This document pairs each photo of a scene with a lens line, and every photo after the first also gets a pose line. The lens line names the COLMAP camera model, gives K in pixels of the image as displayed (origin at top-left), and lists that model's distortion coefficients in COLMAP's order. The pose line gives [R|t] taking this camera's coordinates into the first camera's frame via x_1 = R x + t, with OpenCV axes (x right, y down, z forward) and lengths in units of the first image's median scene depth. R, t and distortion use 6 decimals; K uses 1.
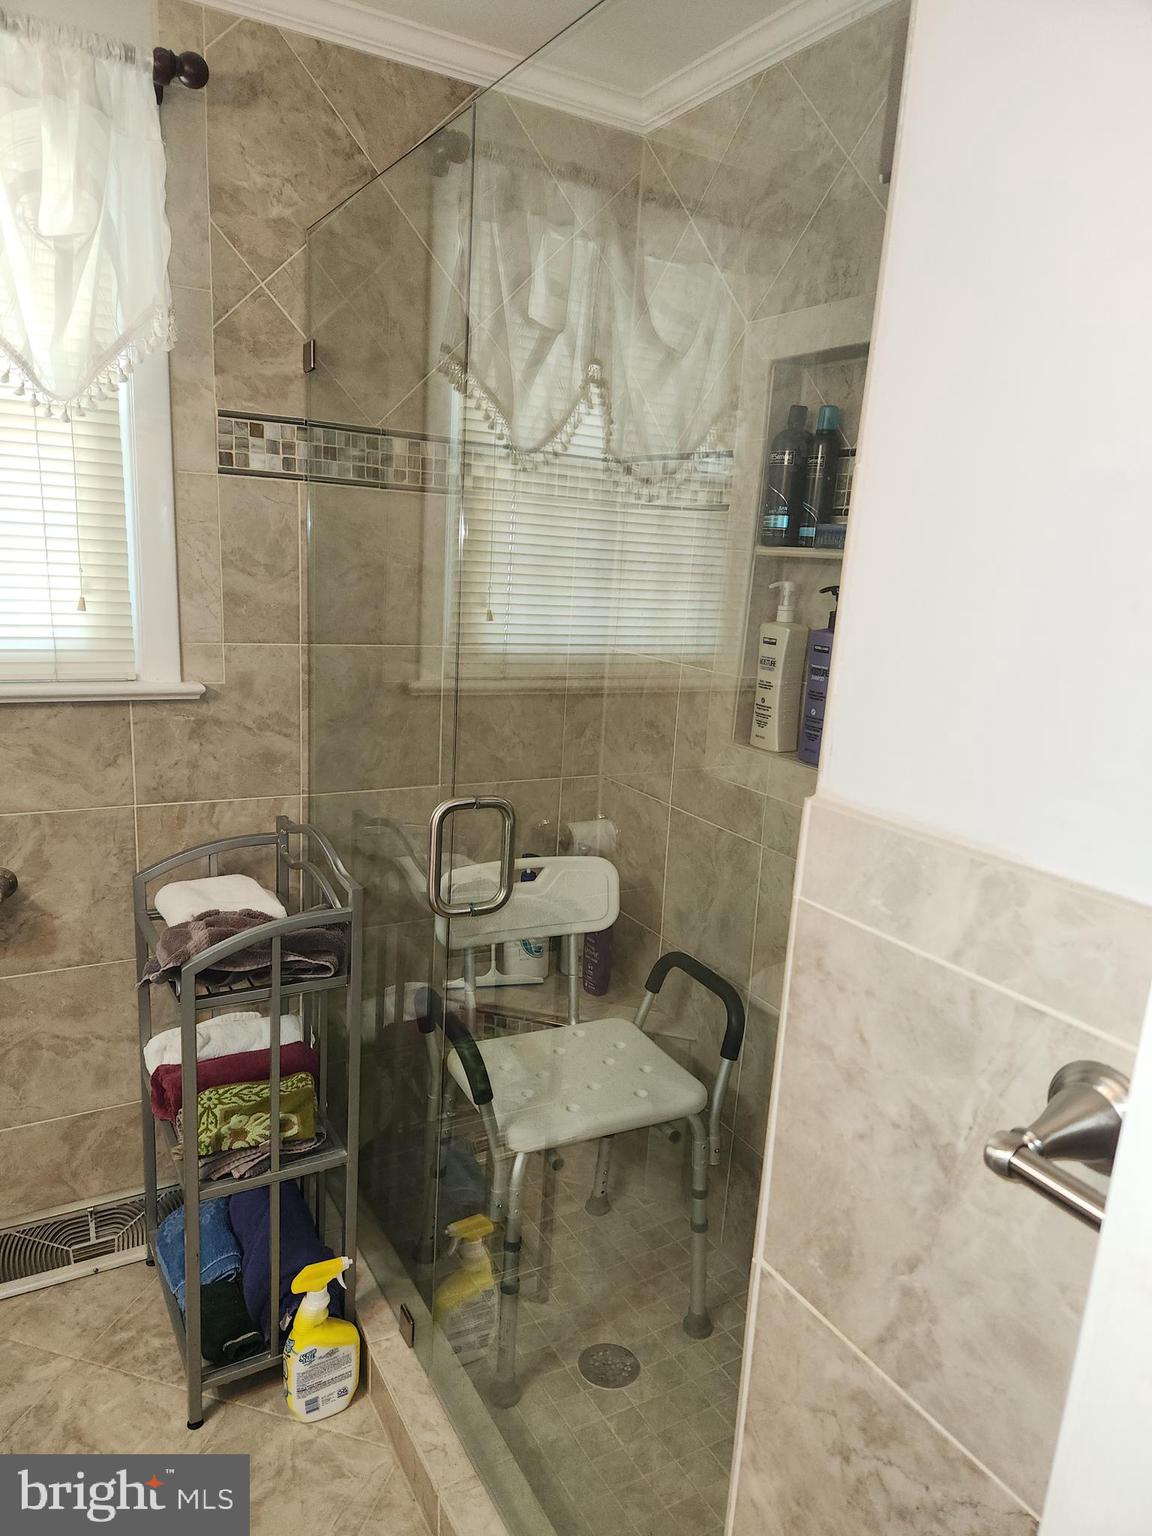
lens RADIAL K [[1033.3, 0, 581.8], [0, 1033.3, 788.4], [0, 0, 1]] dist [0.072359, -0.064752]
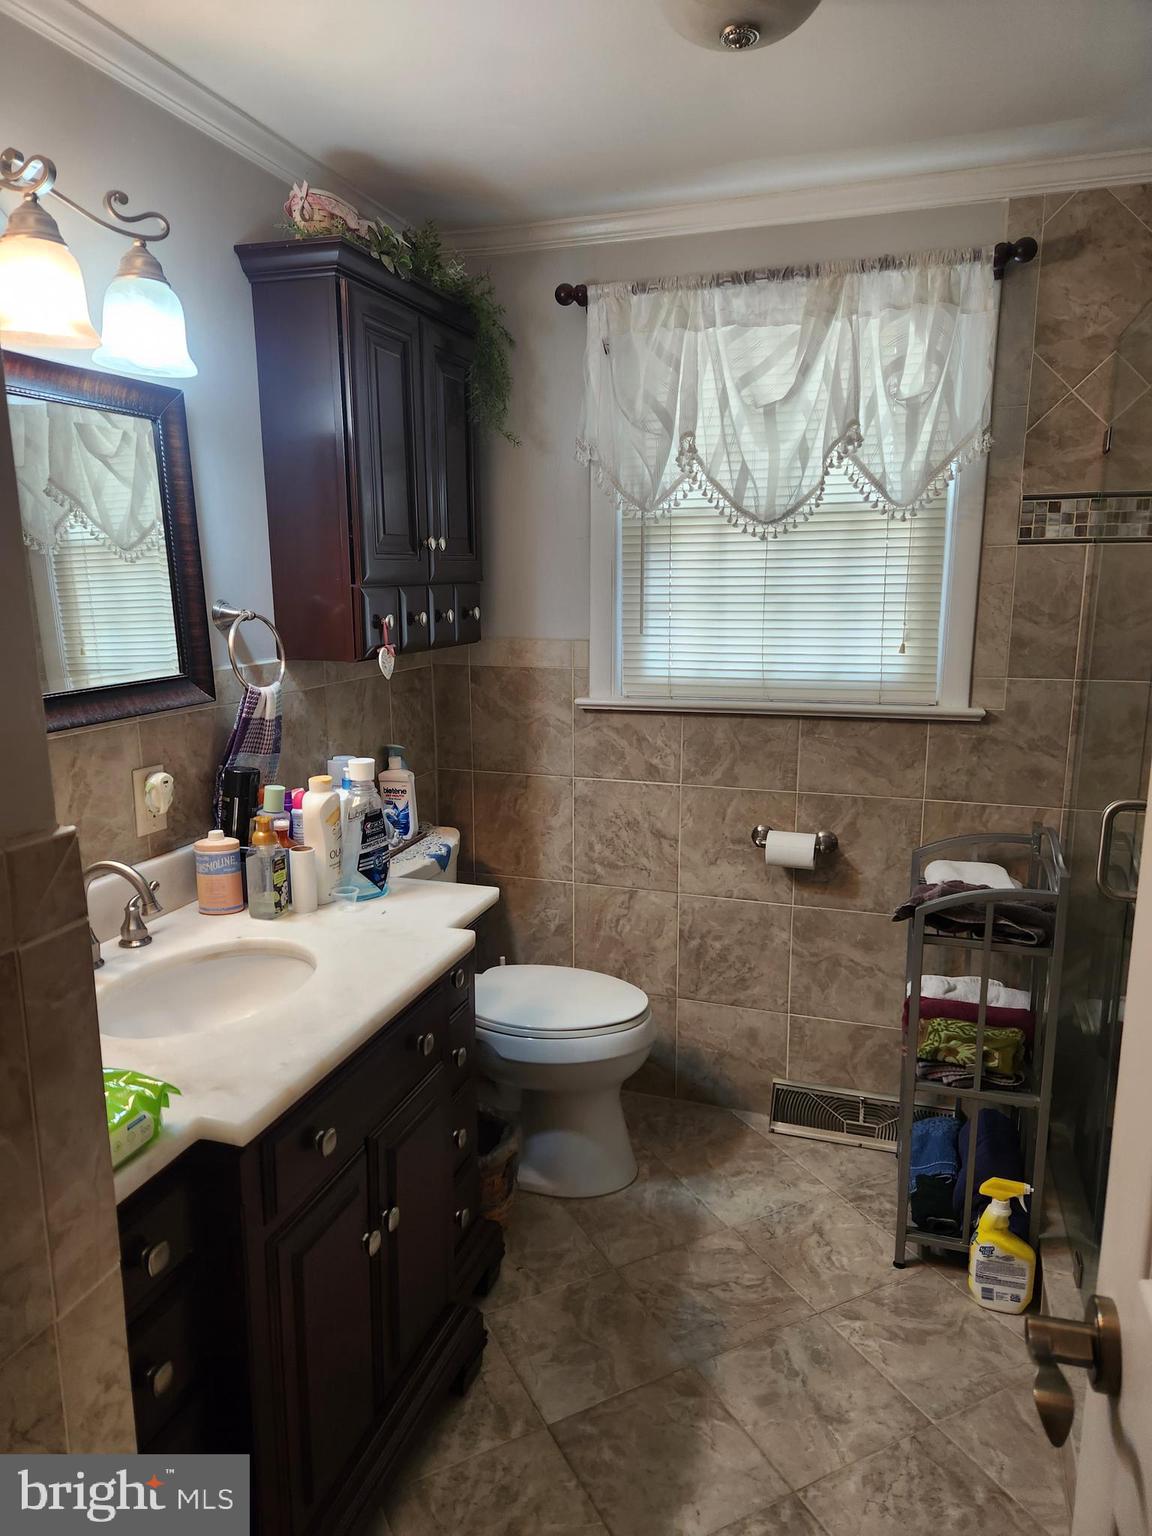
lens RADIAL K [[1033.3, 0, 564.4], [0, 1033.3, 775.9], [0, 0, 1]] dist [0.072359, -0.064752]
pose [[0.658520, 0.081894, -0.748094, 0.266785], [-0.131053, 0.991352, -0.006838, 0.057892], [0.741064, 0.102543, 0.663557, -0.222014]]
